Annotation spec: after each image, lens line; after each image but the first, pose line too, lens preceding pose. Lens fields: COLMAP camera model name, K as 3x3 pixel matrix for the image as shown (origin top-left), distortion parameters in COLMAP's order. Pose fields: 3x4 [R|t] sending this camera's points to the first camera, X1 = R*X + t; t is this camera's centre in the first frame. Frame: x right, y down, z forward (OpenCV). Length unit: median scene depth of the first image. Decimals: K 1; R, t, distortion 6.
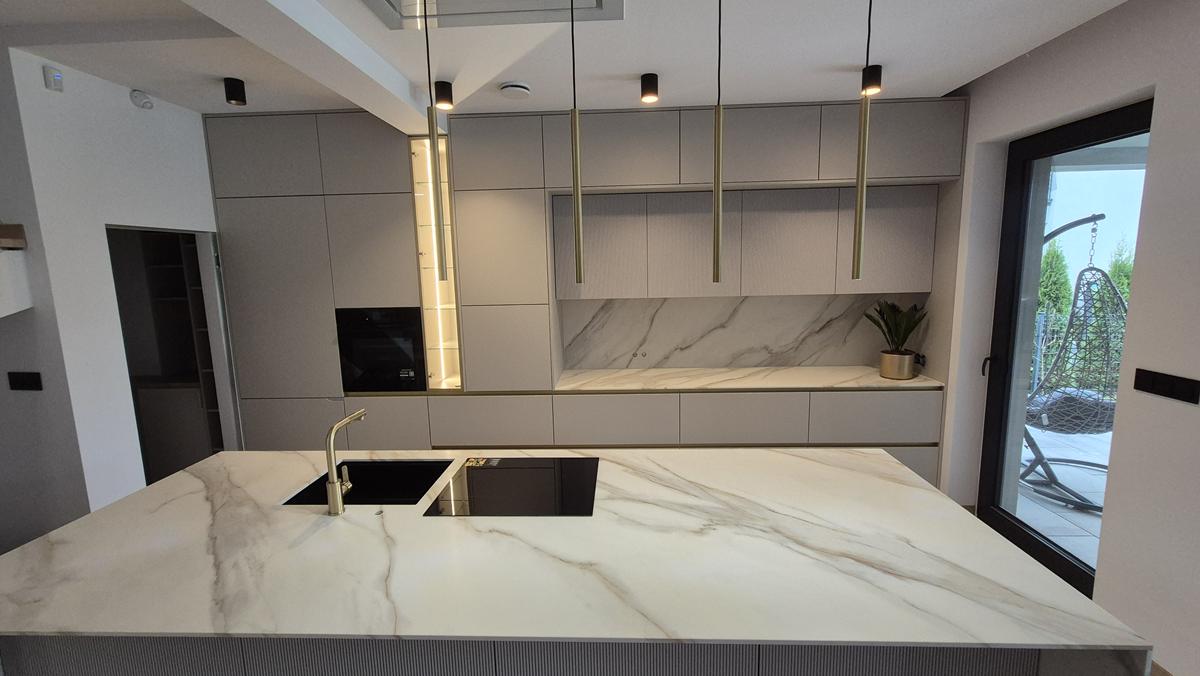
lens RADIAL K [[490.5, 0, 601.5], [0, 490.5, 331.3], [0, 0, 1]] dist [-0.000506, 0.000176]
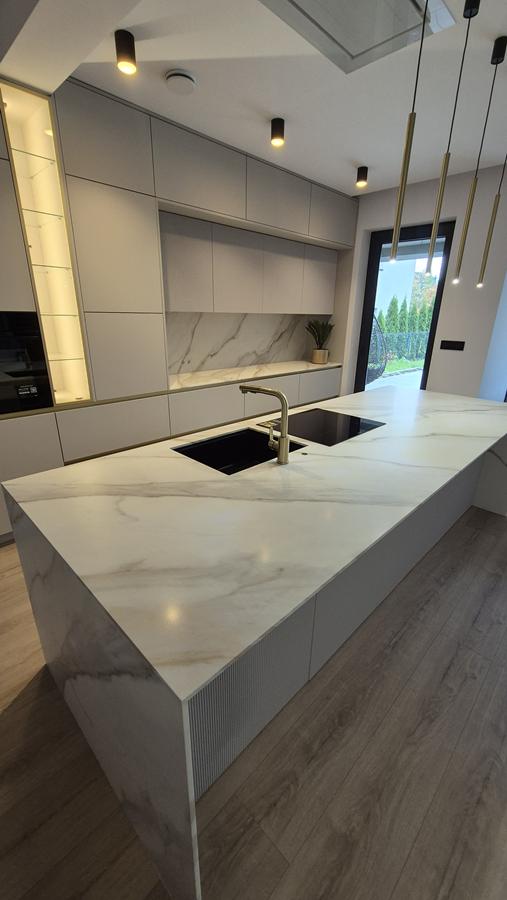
lens RADIAL K [[368.6, 0, 258.0], [0, 368.6, 451.9], [0, 0, 1]] dist [-0.000554, 0.000169]
pose [[0.670069, -0.229298, 0.705995, -0.629991], [0.069208, 0.966249, 0.248139, 0.057981], [-0.739065, -0.117410, 0.663323, 0.226541]]
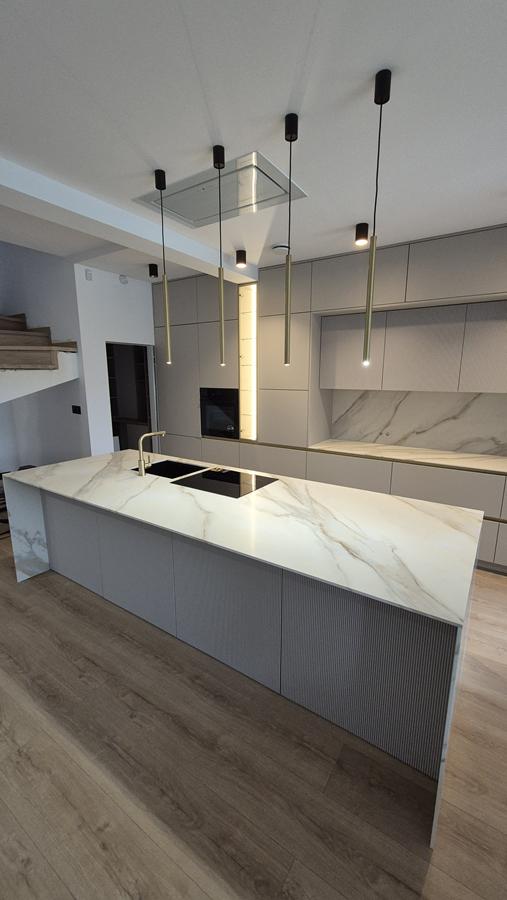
lens RADIAL K [[367.8, 0, 259.4], [0, 367.8, 450.3], [0, 0, 1]] dist [-0.000506, 0.000176]
pose [[0.856311, 0.127822, -0.500393, 0.349496], [-0.092038, 0.991148, 0.095679, 0.032267], [0.508193, -0.035876, 0.860495, -0.056229]]
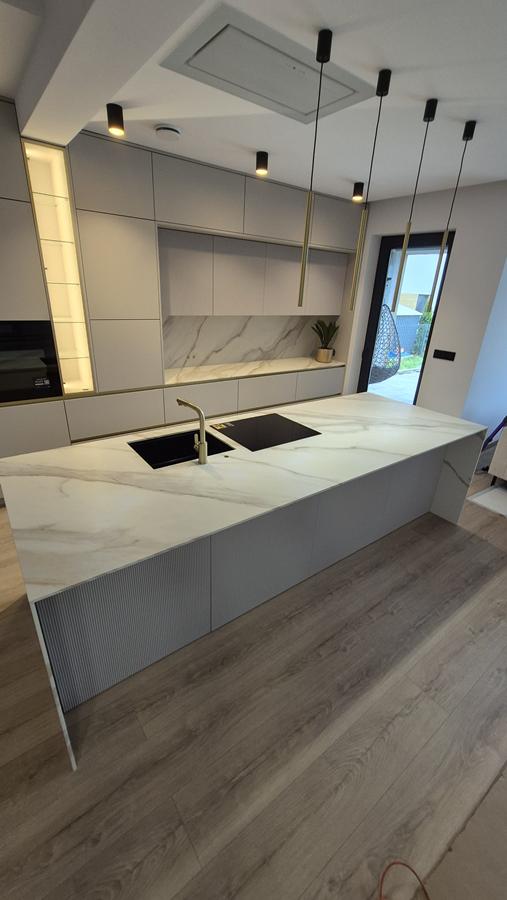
lens RADIAL K [[370.0, 0, 256.6], [0, 370.0, 450.4], [0, 0, 1]] dist [-0.002973, -0.000133]
pose [[0.773612, -0.199960, 0.601282, -0.569334], [0.020608, 0.956342, 0.291523, -0.002315], [-0.633324, -0.213134, 0.743959, 0.014878]]
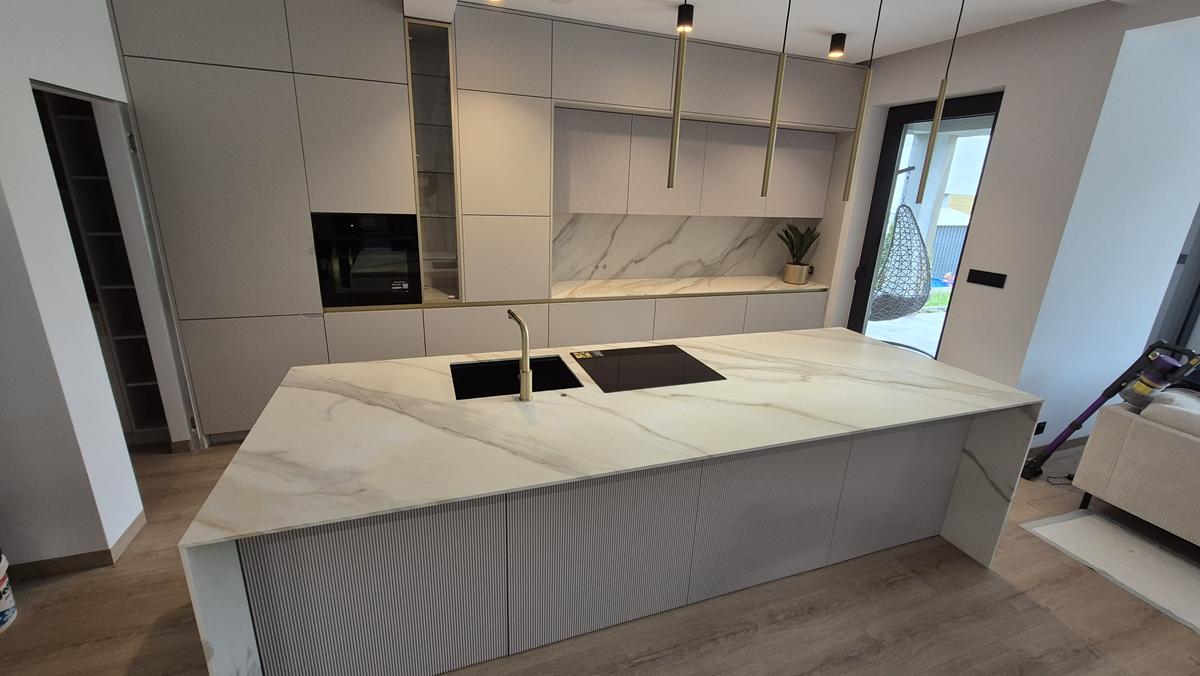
lens RADIAL K [[490.5, 0, 601.5], [0, 490.5, 331.3], [0, 0, 1]] dist [-0.000506, 0.000176]
pose [[0.923425, -0.051317, 0.380332, -0.410043], [-0.008885, 0.987896, 0.154866, 0.023414], [-0.383675, -0.146386, 0.911792, -0.027909]]
